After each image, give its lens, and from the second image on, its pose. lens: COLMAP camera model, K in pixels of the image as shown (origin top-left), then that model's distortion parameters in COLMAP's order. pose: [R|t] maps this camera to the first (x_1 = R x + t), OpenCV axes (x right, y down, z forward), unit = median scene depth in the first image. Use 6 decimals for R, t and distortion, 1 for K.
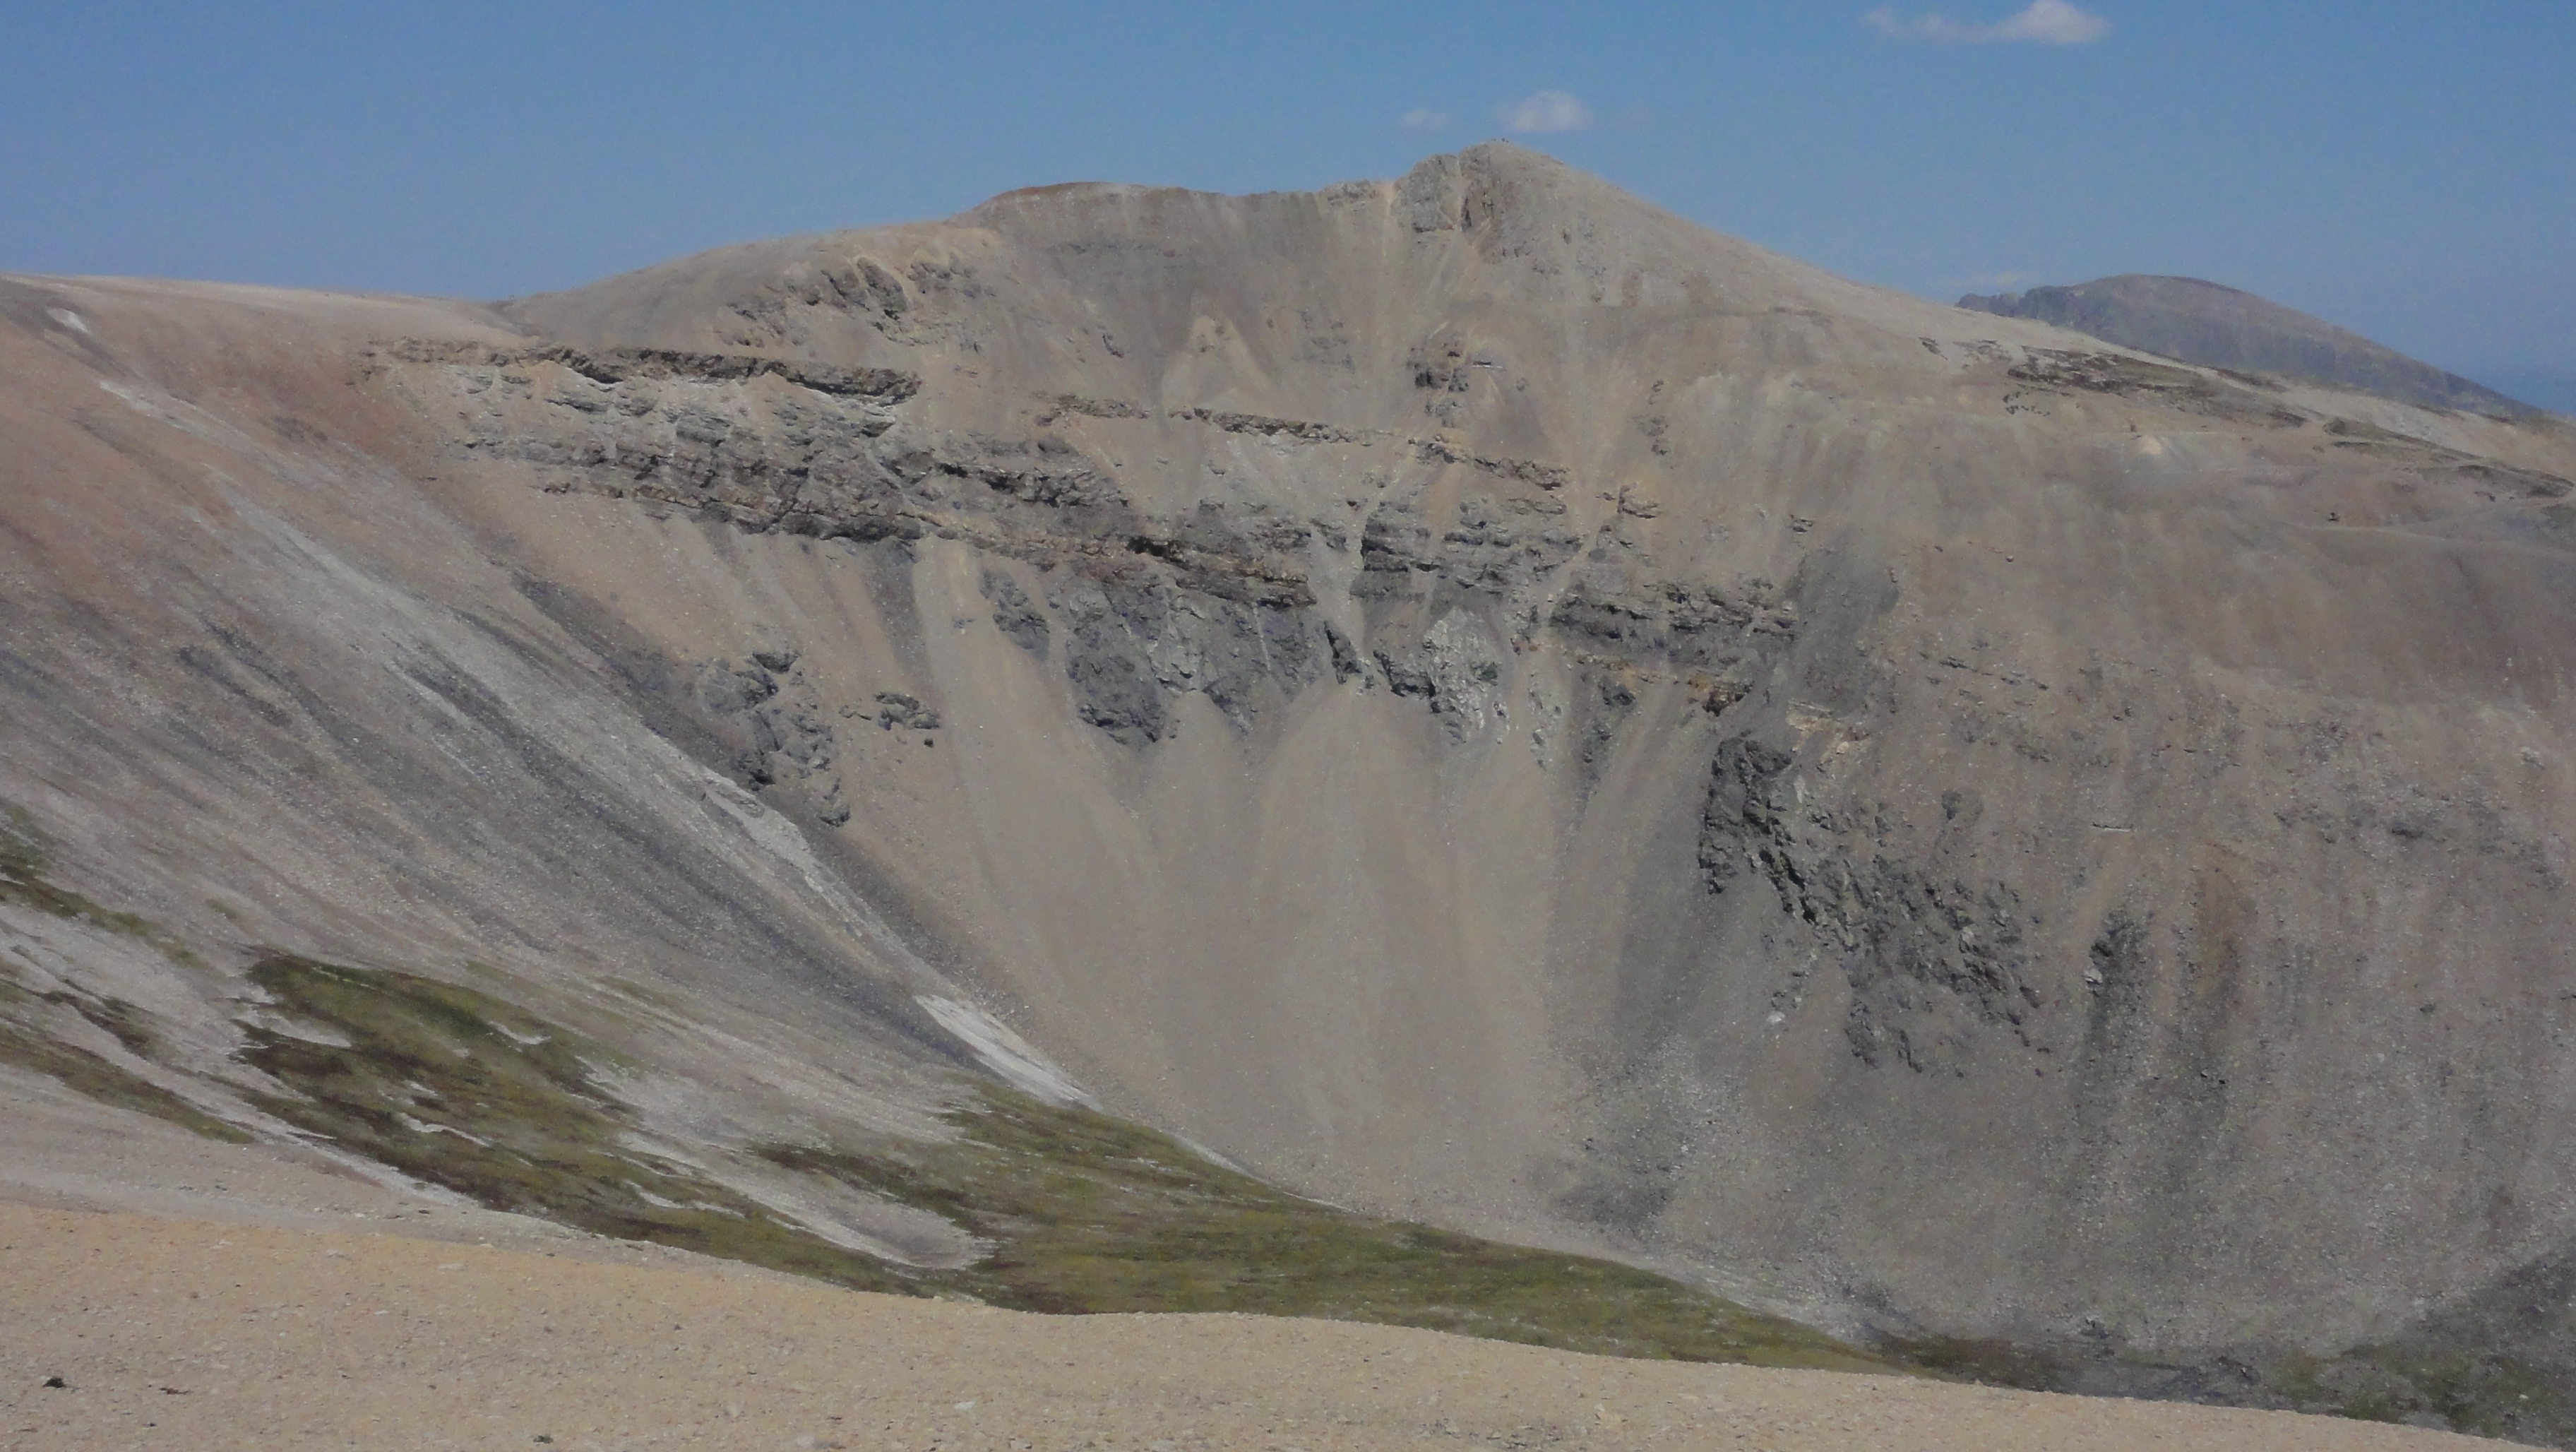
lens RADIAL K [[3805.7, 0, 1287.0], [0, 3805.7, 731.2], [0, 0, 1]] dist [0.000600, 0.000000]
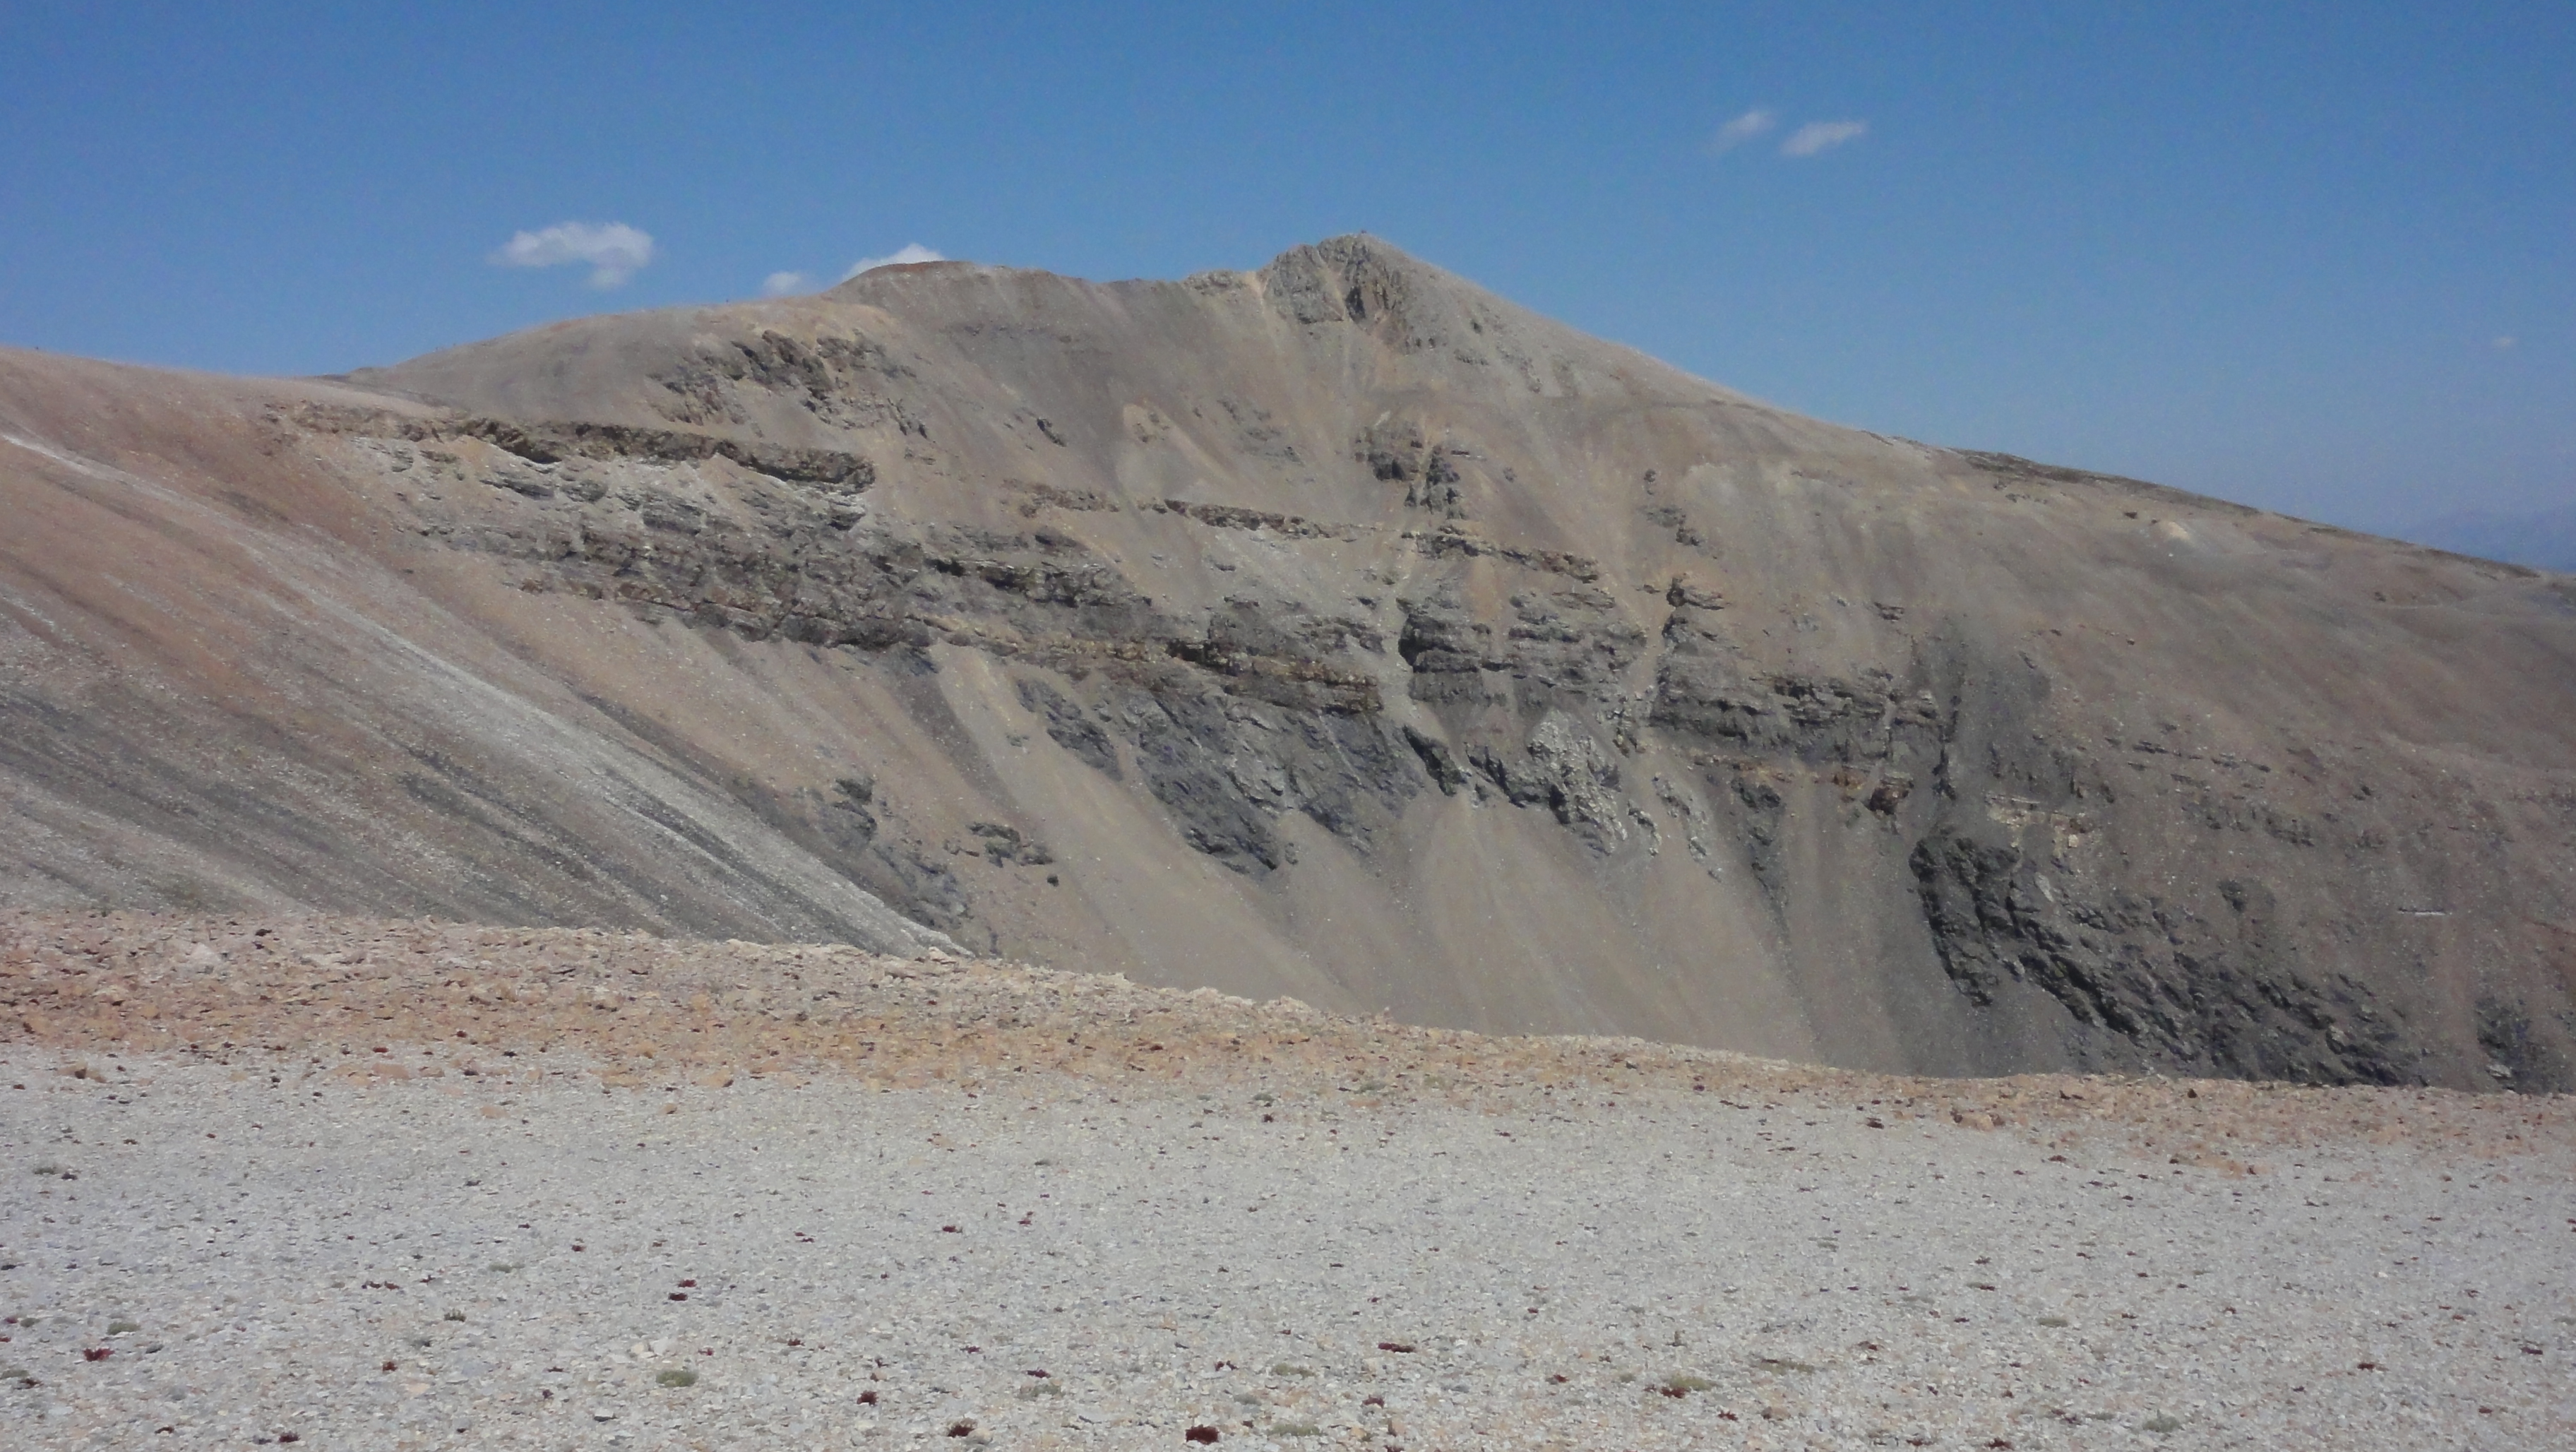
lens RADIAL K [[3080.1, 0, 1288.9], [0, 3080.1, 729.1], [0, 0, 1]] dist [-0.001007, 0.000000]
pose [[0.933448, -0.024848, 0.357851, -0.272978], [0.041927, 0.998318, -0.040047, -0.000762], [-0.356254, 0.052386, 0.932920, 0.331747]]
